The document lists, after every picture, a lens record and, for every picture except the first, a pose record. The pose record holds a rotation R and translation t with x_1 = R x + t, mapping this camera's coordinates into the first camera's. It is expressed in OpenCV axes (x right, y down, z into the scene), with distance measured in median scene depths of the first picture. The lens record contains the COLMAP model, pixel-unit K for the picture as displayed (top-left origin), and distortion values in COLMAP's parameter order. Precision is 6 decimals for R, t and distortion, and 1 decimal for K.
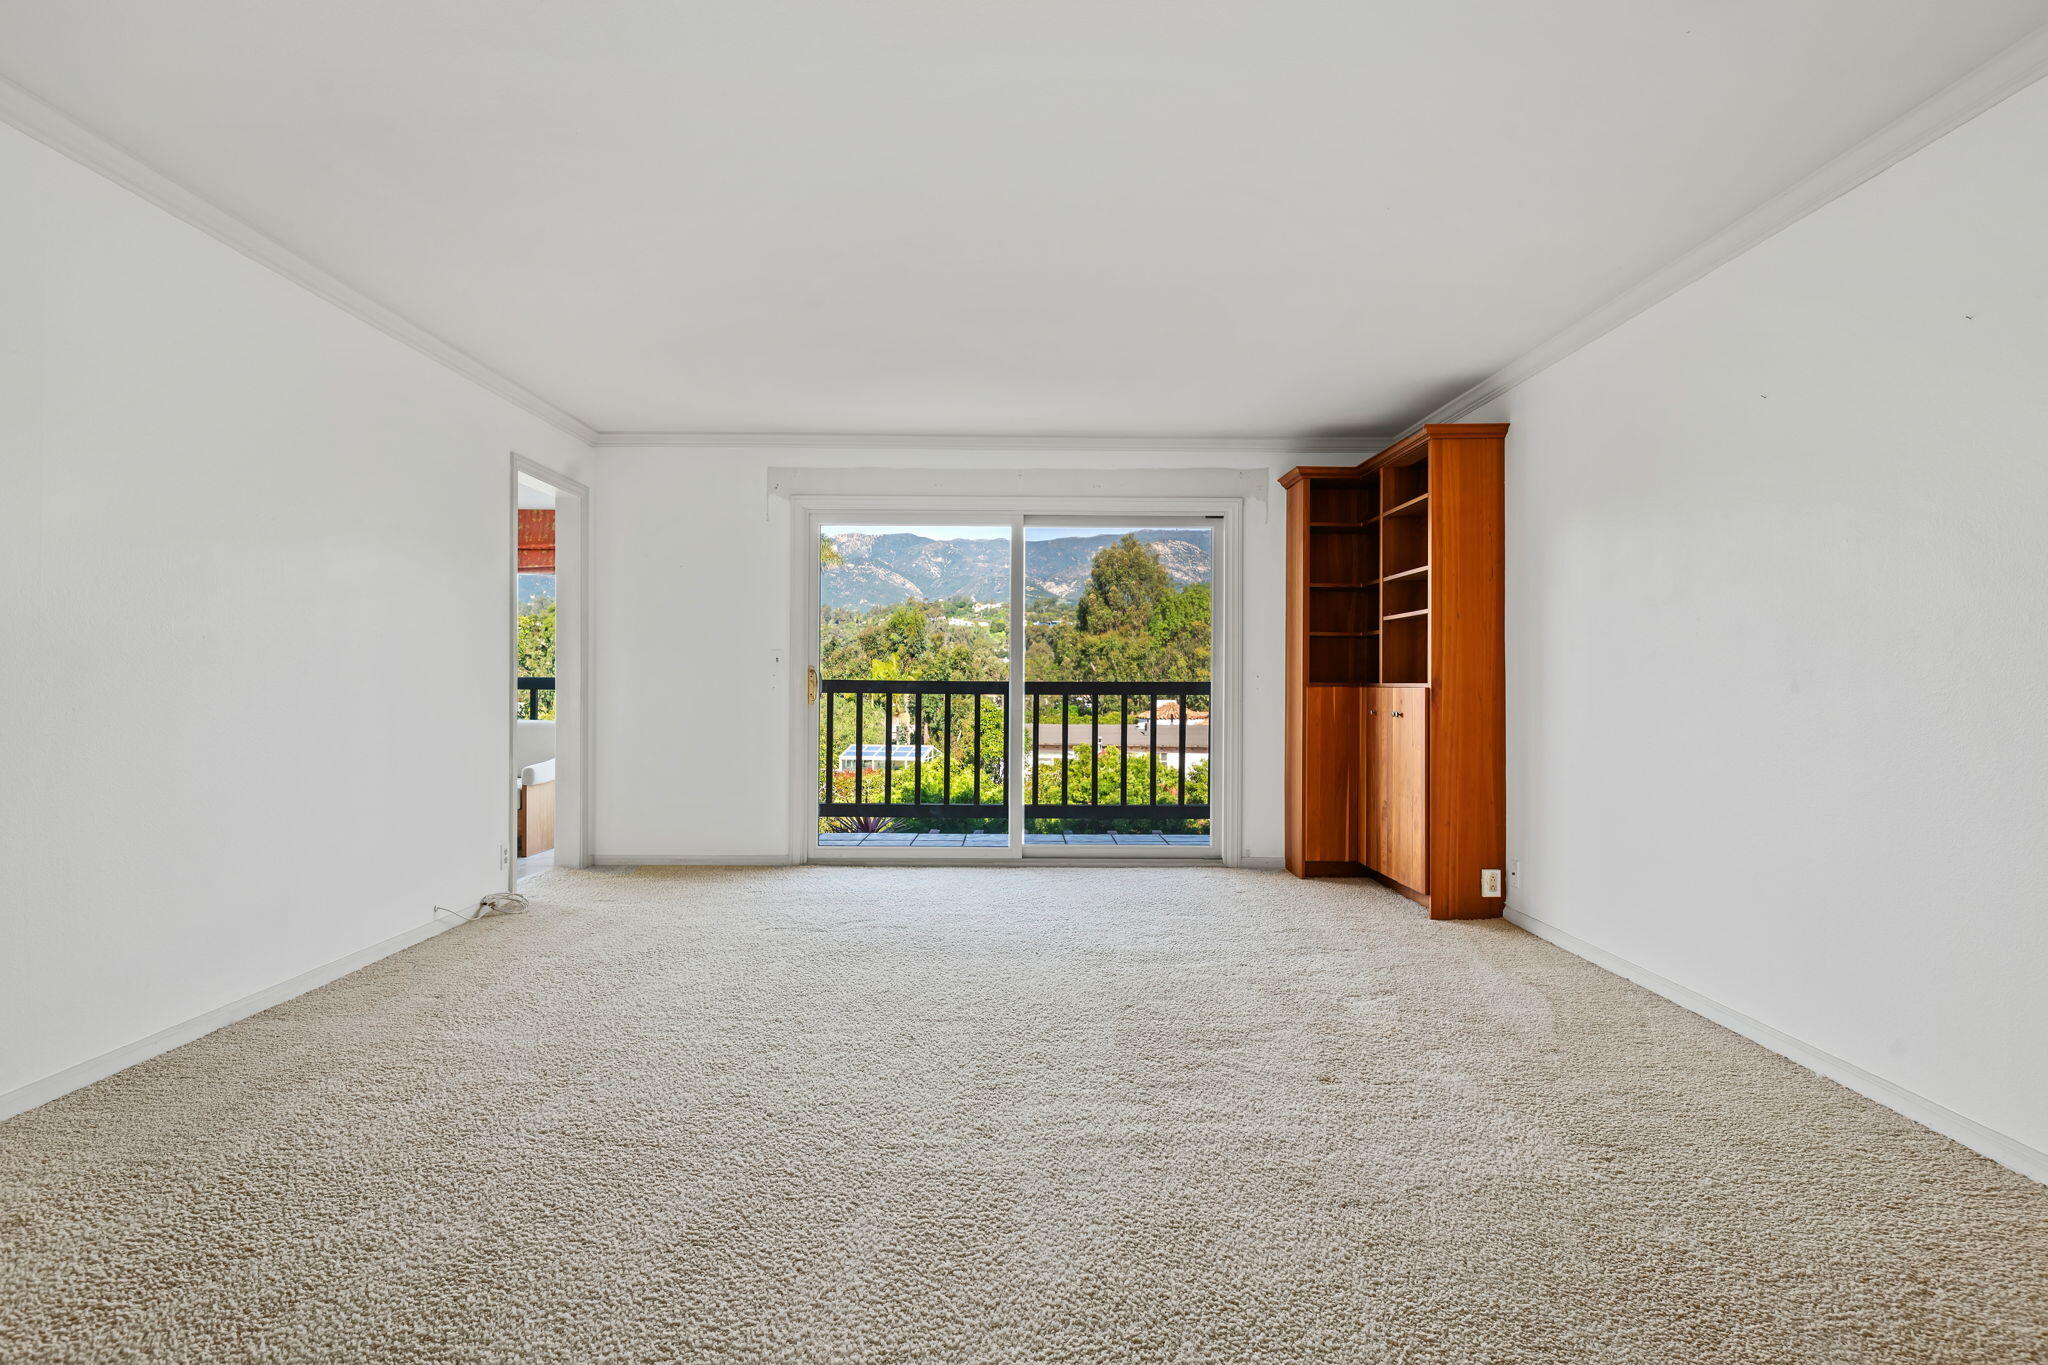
lens RADIAL K [[1053.0, 0, 1015.2], [0, 1053.0, 682.8], [0, 0, 1]] dist [-0.000286, -0.005751]
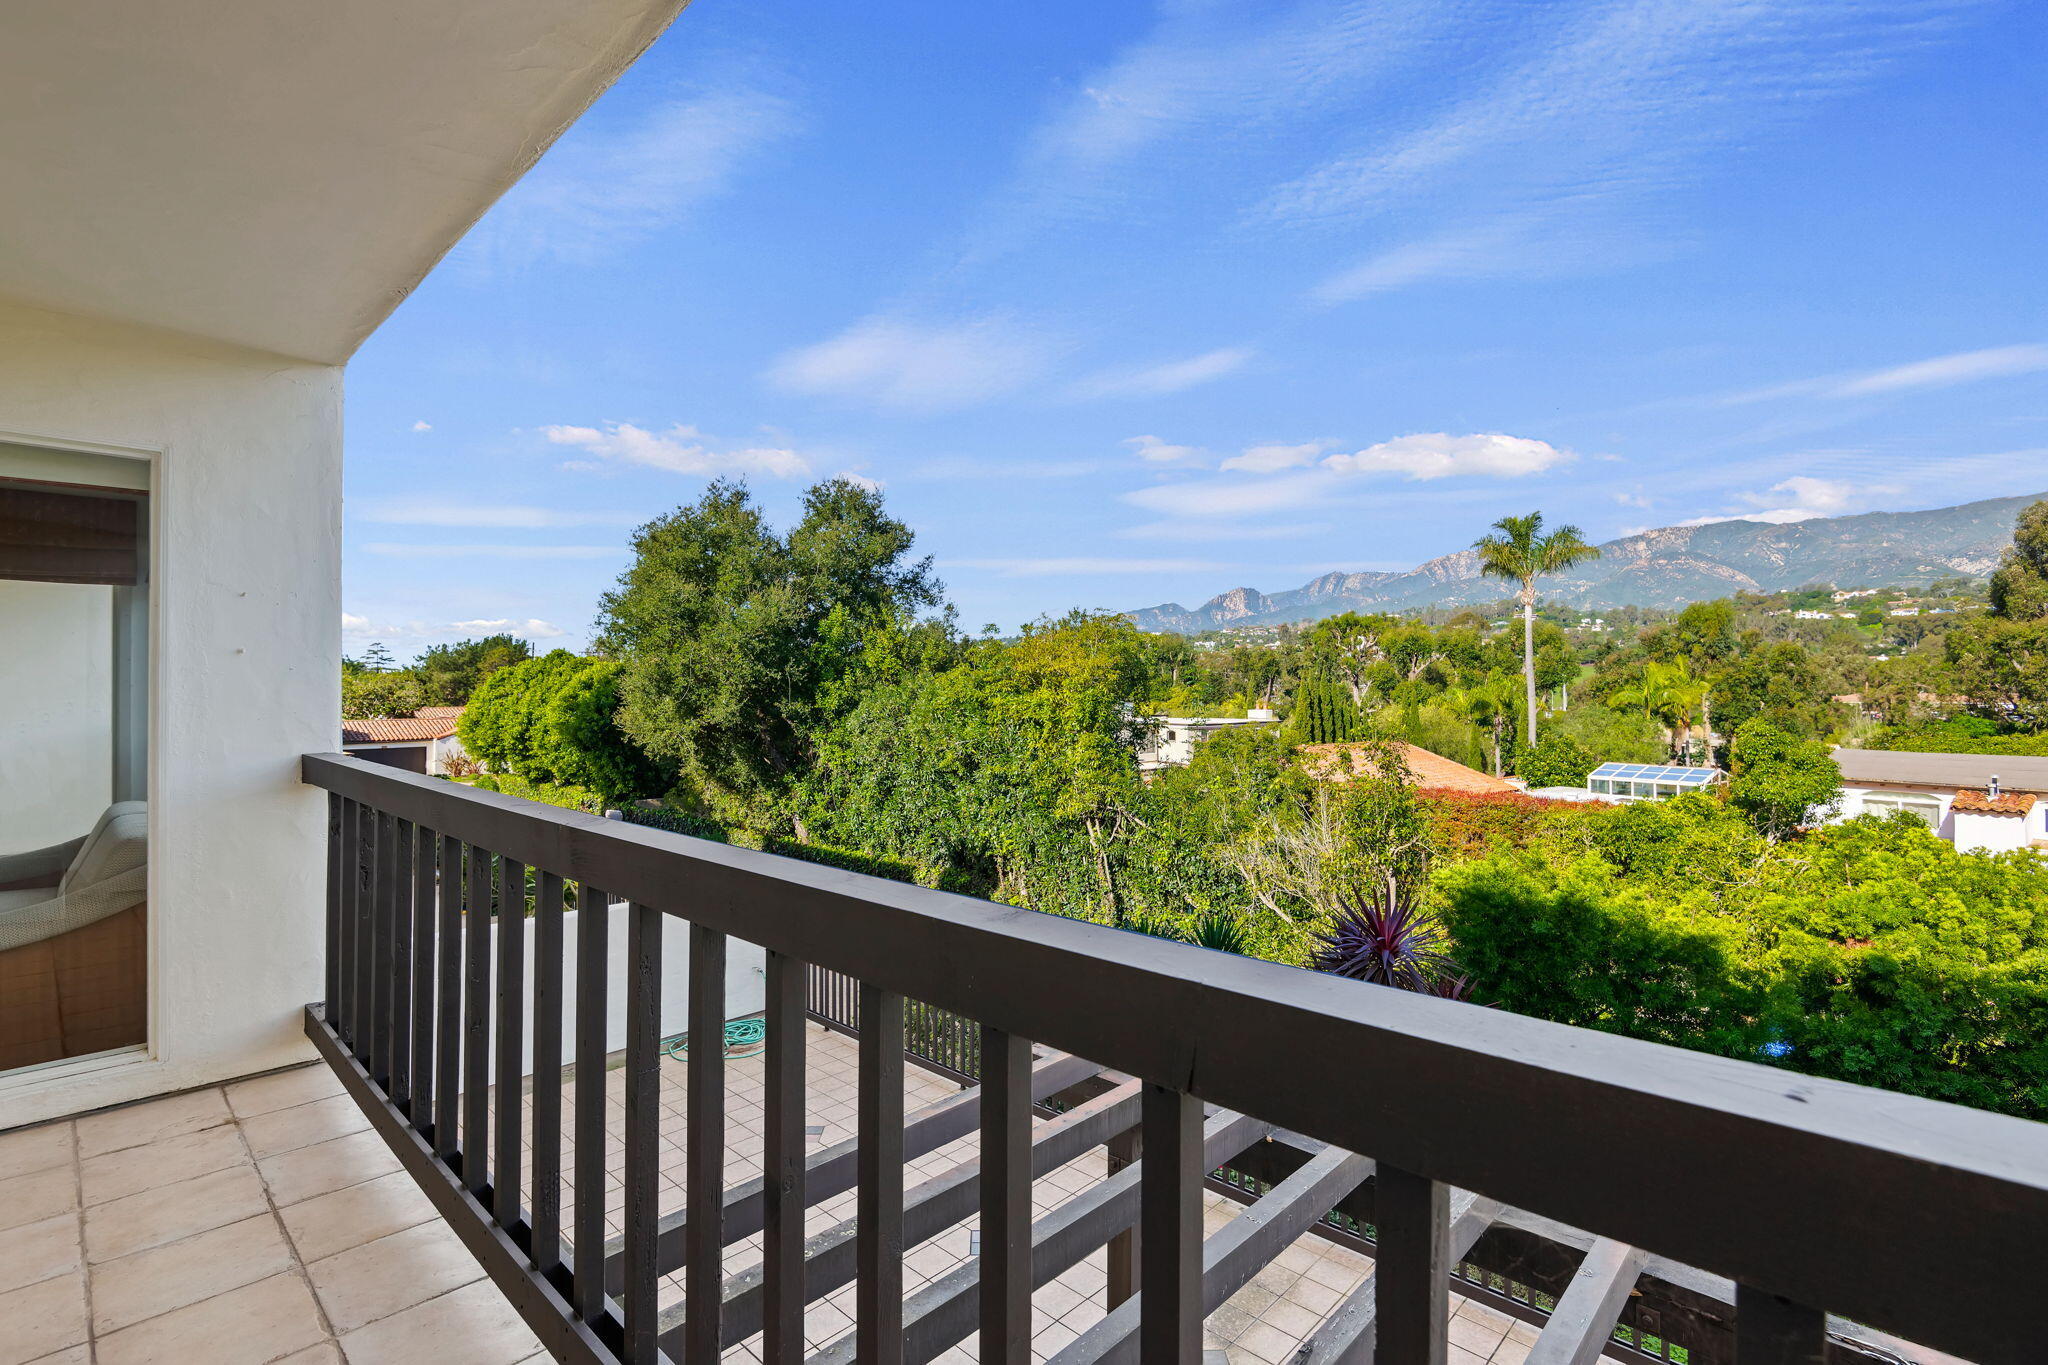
lens RADIAL K [[949.6, 0, 1039.1], [0, 949.6, 680.8], [0, 0, 1]] dist [0.000207, -0.000570]
pose [[0.738995, -0.010760, -0.673624, 0.283409], [0.005462, 0.999935, -0.009981, -0.033413], [0.673688, 0.003696, 0.739006, 1.133103]]
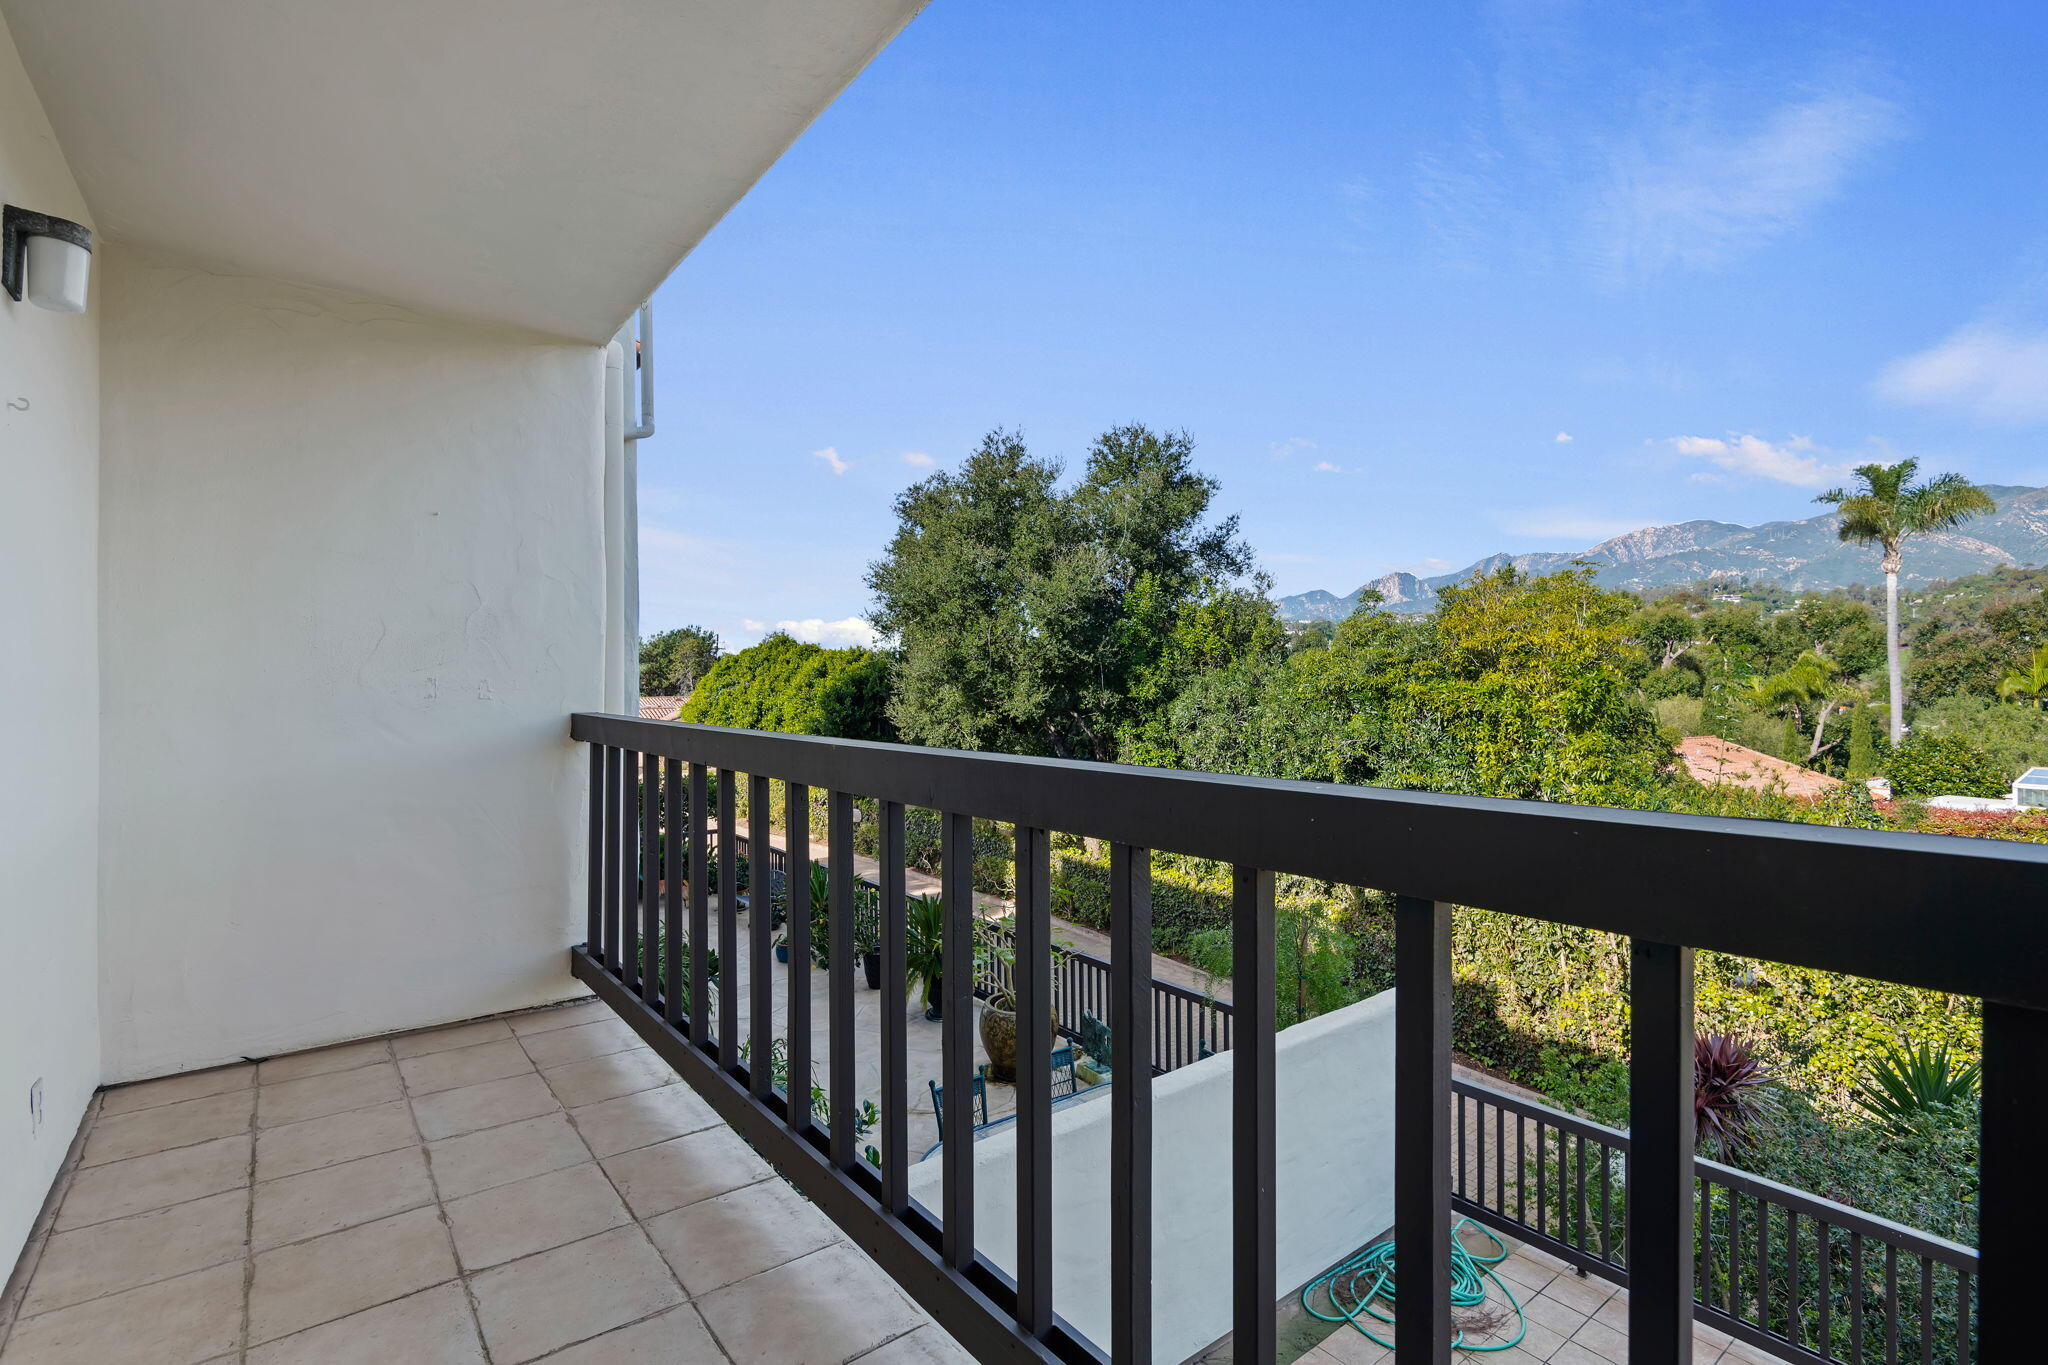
lens RADIAL K [[949.6, 0, 1036.8], [0, 949.6, 677.5], [0, 0, 1]] dist [0.000207, -0.000570]
pose [[0.632969, -0.008345, -0.774132, -0.920739], [0.007597, 0.999961, -0.004568, -0.018953], [0.774140, -0.002990, 0.633007, 1.116187]]
